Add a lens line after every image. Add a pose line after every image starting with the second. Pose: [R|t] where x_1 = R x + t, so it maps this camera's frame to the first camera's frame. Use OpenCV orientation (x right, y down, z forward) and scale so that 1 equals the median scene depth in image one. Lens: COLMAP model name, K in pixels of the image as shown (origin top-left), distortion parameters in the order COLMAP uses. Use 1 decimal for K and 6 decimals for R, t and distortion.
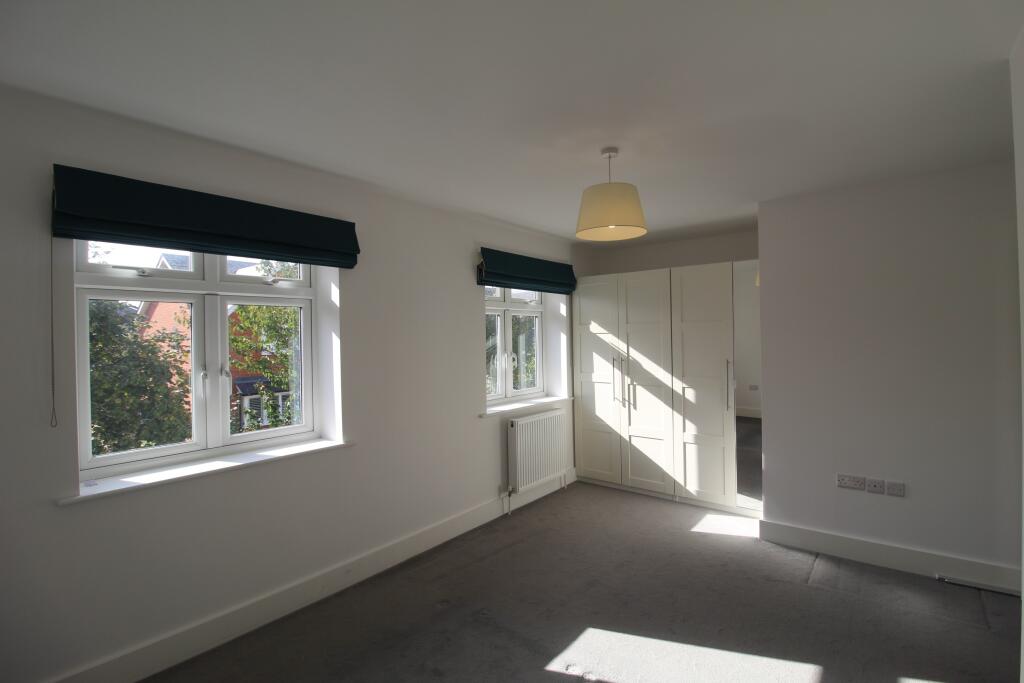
lens RADIAL K [[473.8, 0, 530.6], [0, 473.8, 338.5], [0, 0, 1]] dist [0.001286, -0.010726]
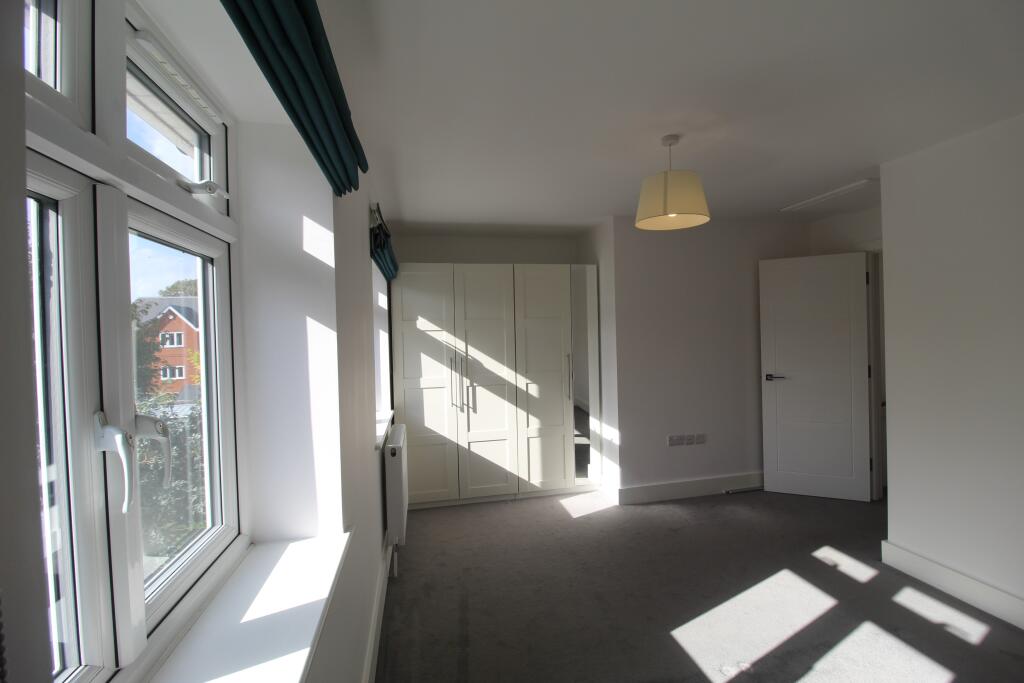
lens RADIAL K [[473.8, 0, 530.6], [0, 473.8, 338.5], [0, 0, 1]] dist [0.001286, -0.010726]
pose [[0.626917, -0.009251, 0.779031, -0.434018], [0.018854, 0.999817, -0.003299, 0.010214], [-0.778858, 0.016756, 0.626977, 0.338447]]
